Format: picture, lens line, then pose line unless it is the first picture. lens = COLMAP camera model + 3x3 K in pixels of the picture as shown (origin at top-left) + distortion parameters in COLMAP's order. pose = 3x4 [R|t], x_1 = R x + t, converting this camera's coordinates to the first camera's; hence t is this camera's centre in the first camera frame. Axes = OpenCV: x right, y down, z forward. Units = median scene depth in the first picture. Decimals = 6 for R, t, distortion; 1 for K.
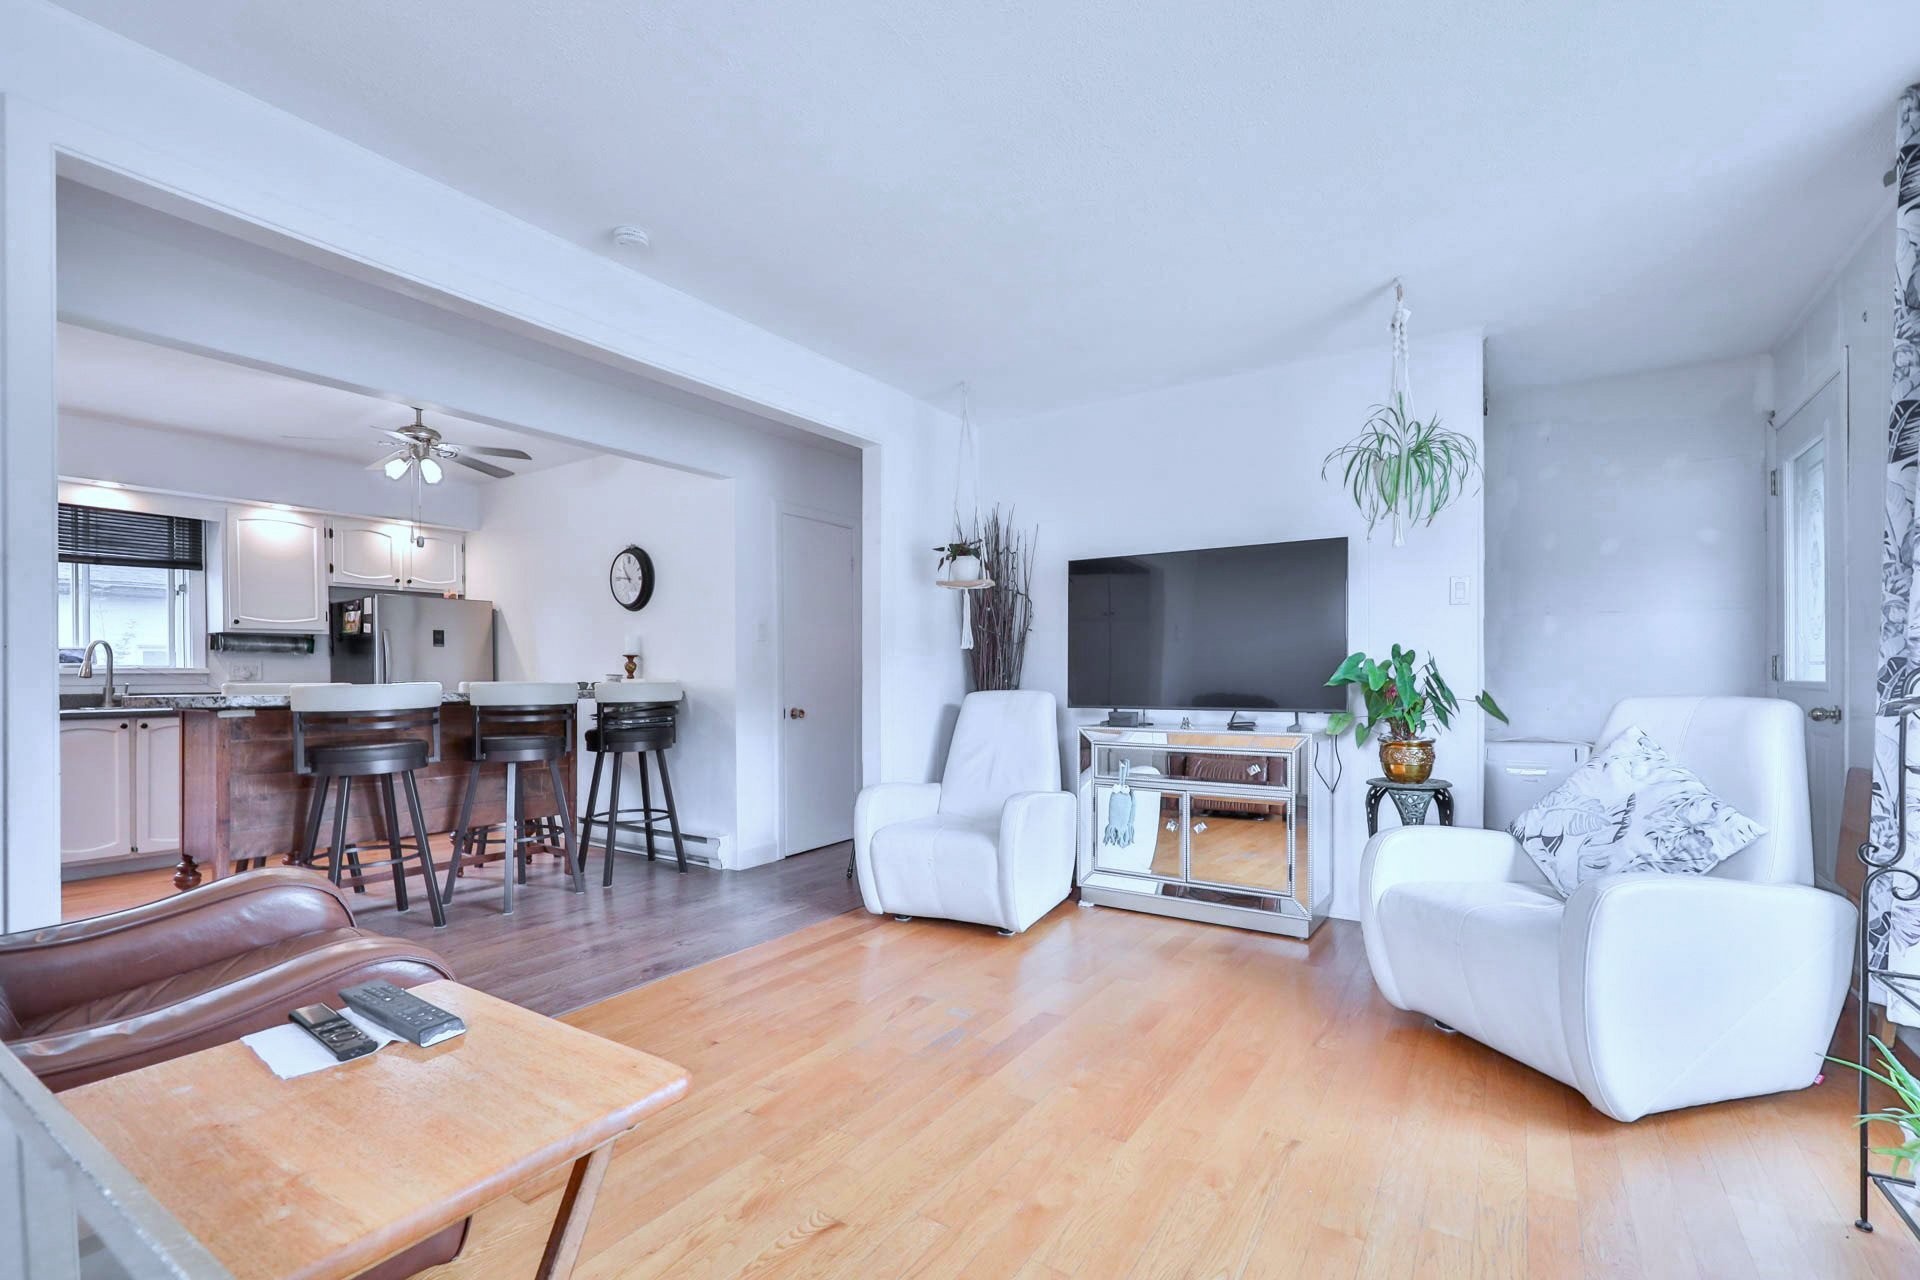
lens RADIAL K [[855.9, 0, 965.1], [0, 855.9, 671.4], [0, 0, 1]] dist [0.000098, -0.000005]
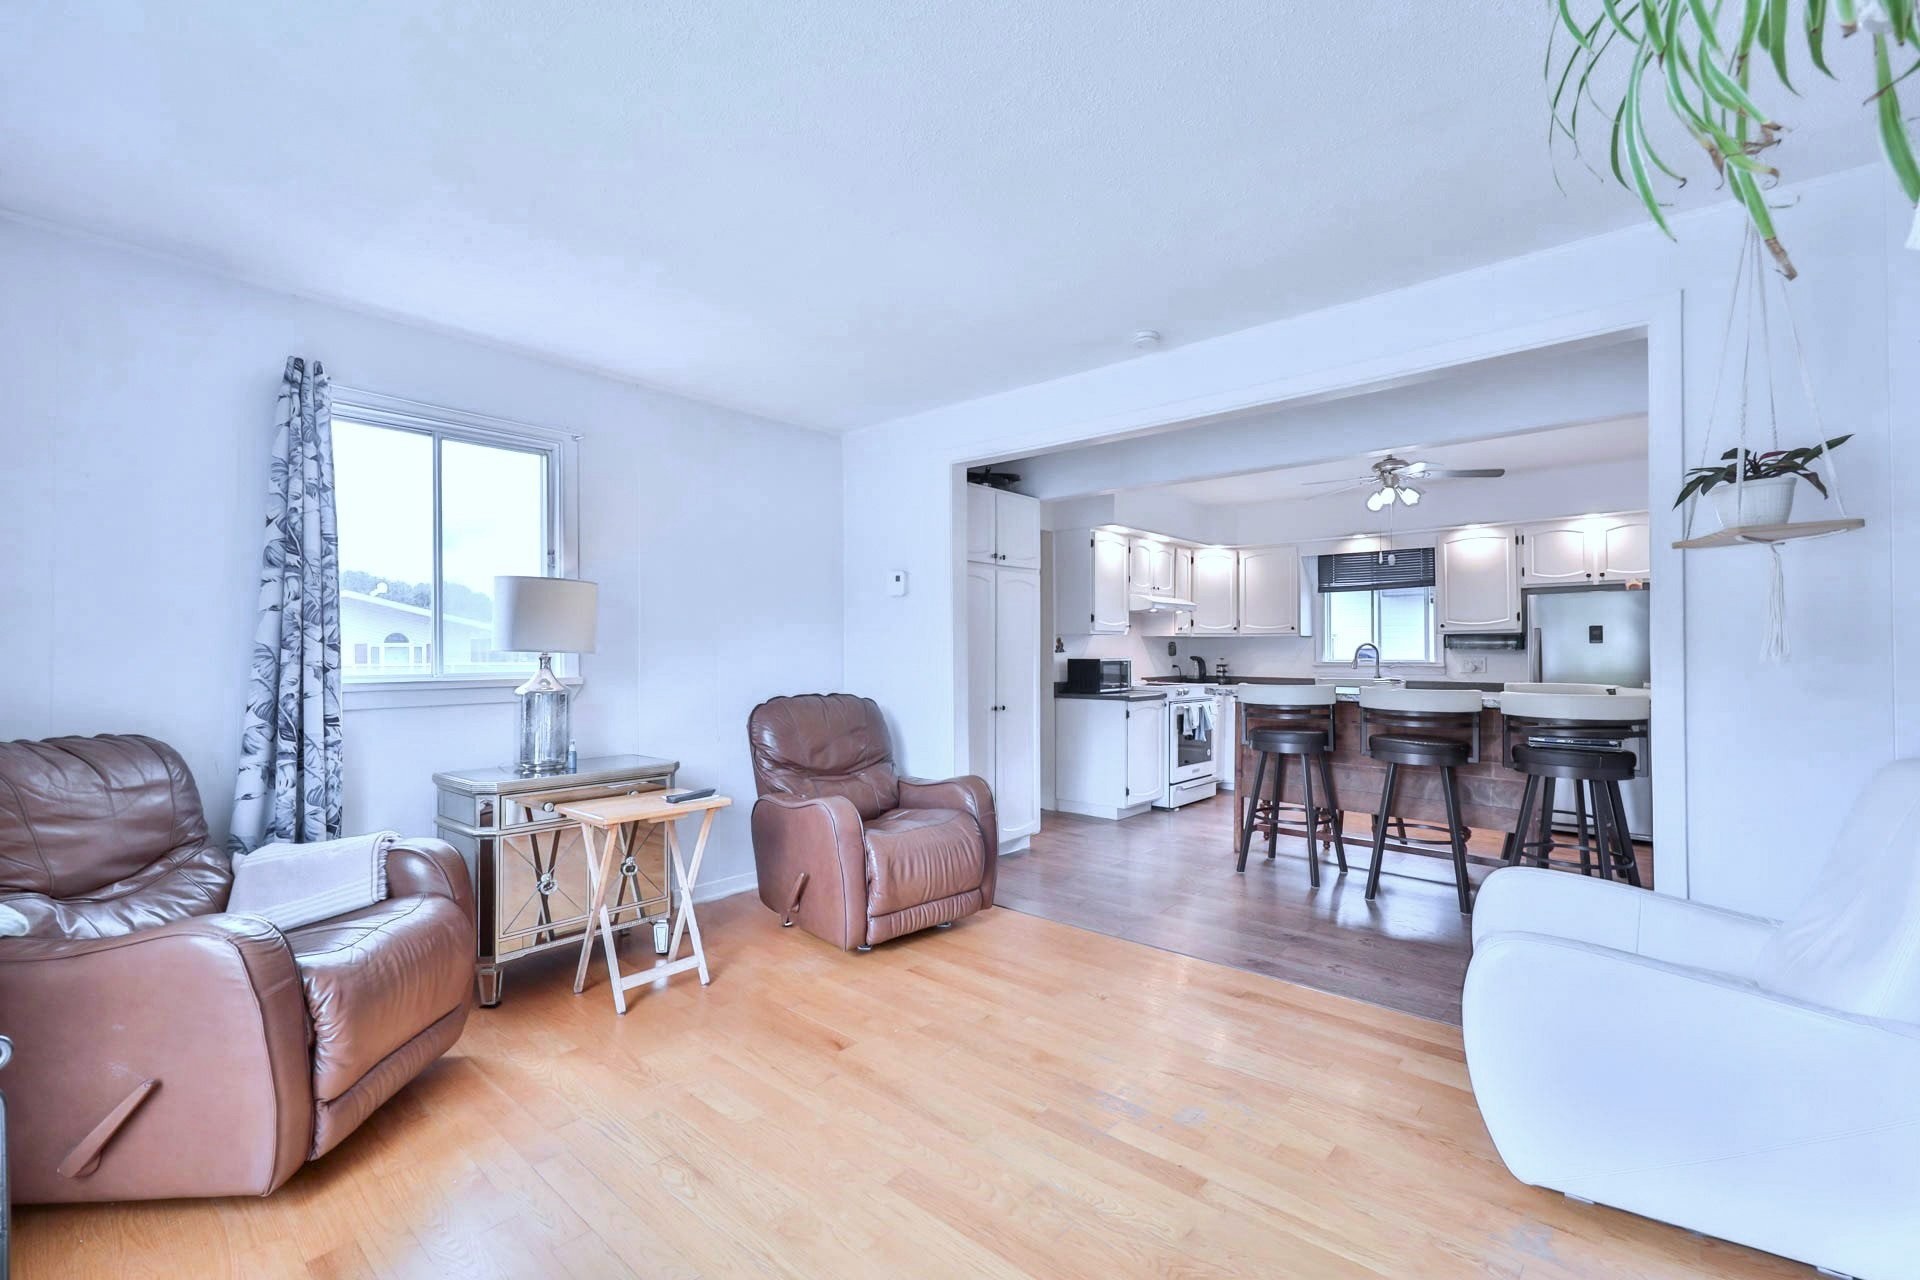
lens RADIAL K [[820.6, 0, 950.5], [0, 820.6, 641.5], [0, 0, 1]] dist [-0.000840, -0.000544]
pose [[-0.151078, -0.004464, -0.988512, 0.495127], [0.004736, 0.999975, -0.005240, -0.036686], [0.988510, -0.005473, -0.151053, 0.537028]]
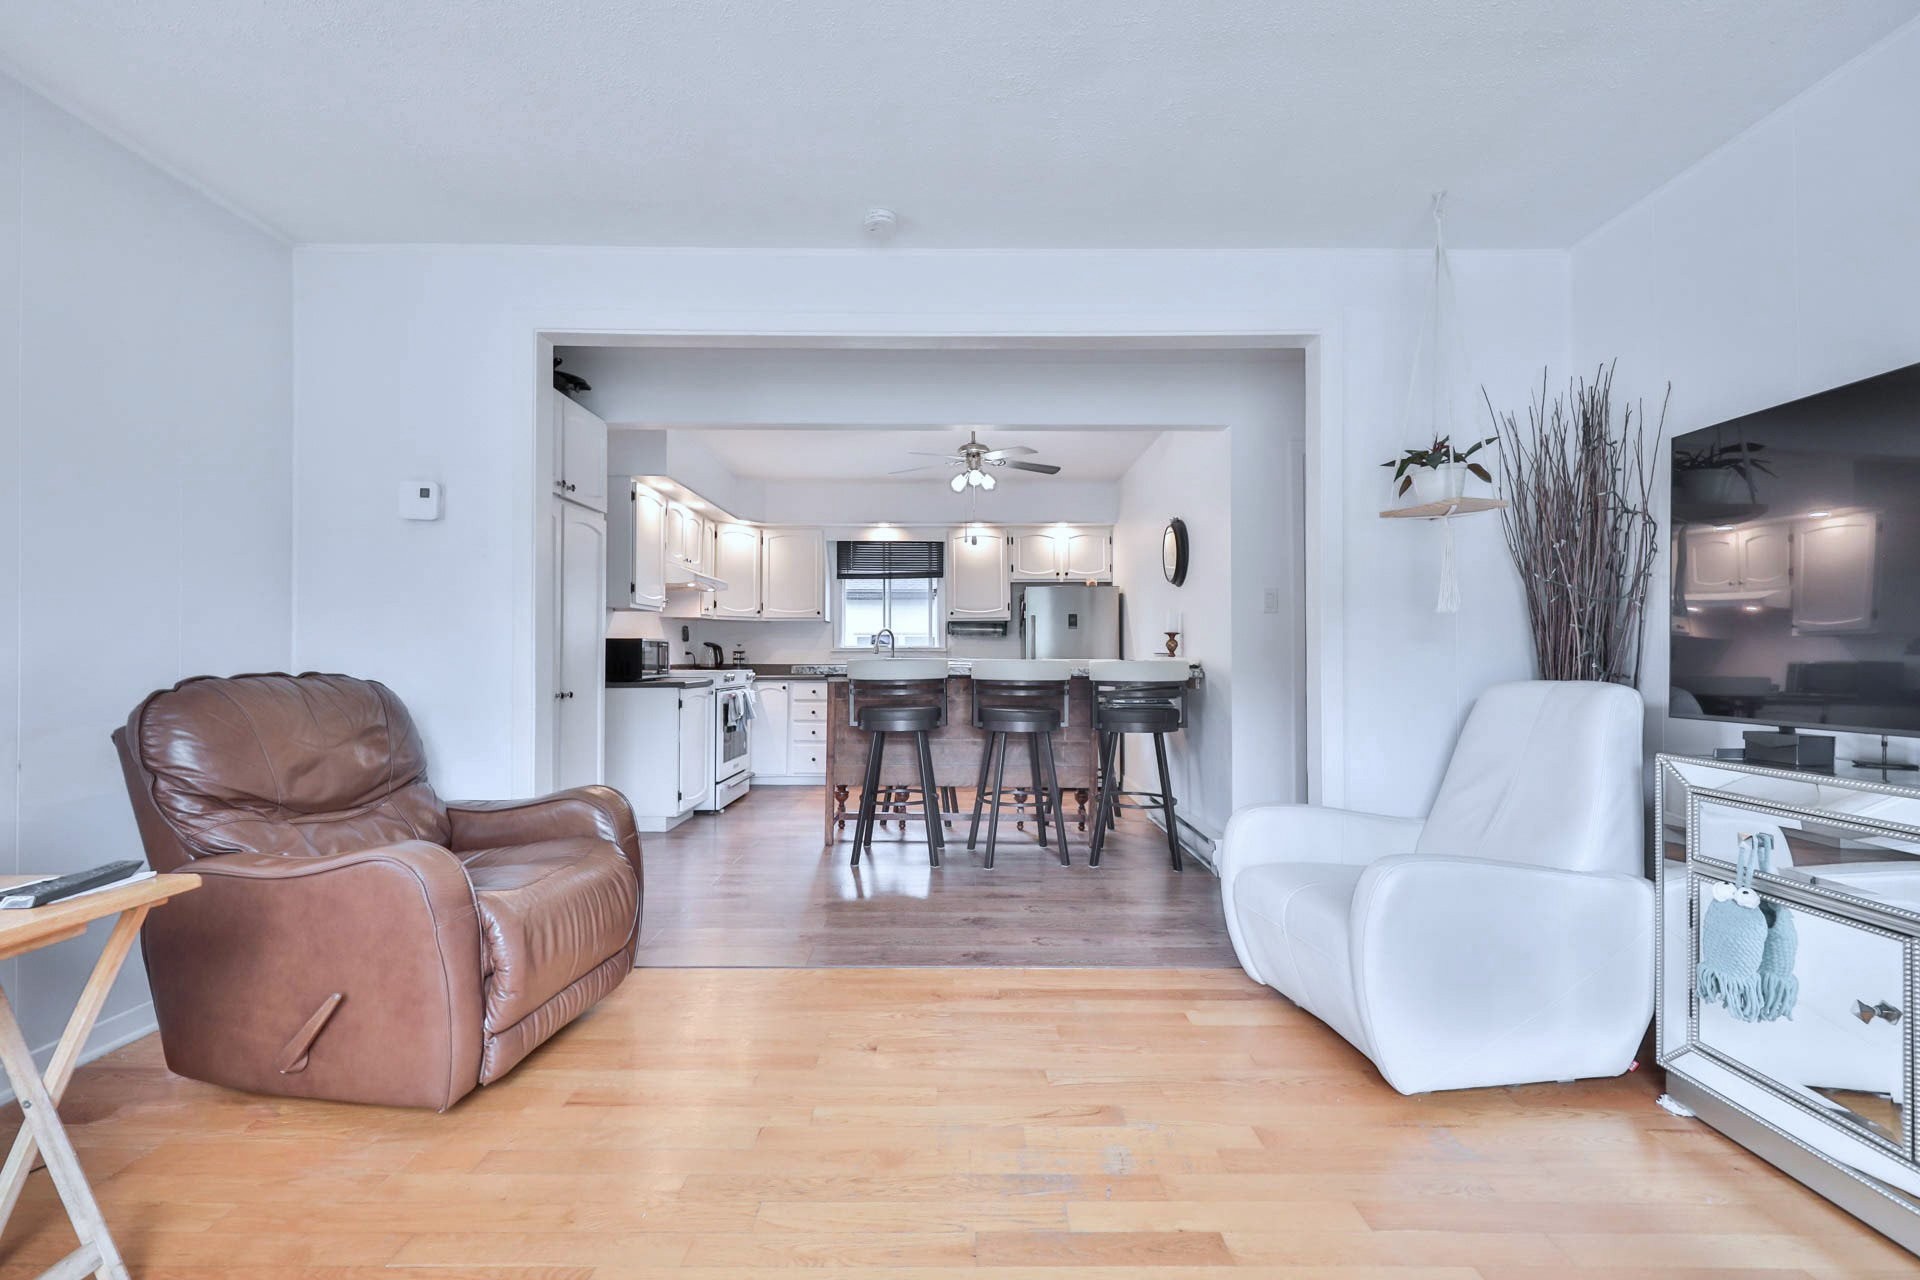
lens RADIAL K [[820.6, 0, 950.5], [0, 820.6, 641.5], [0, 0, 1]] dist [-0.000840, -0.000544]
pose [[0.544303, -0.008440, -0.838846, 0.278548], [-0.001330, 0.999939, -0.010924, 0.001616], [0.838887, 0.007062, 0.544259, 0.325335]]
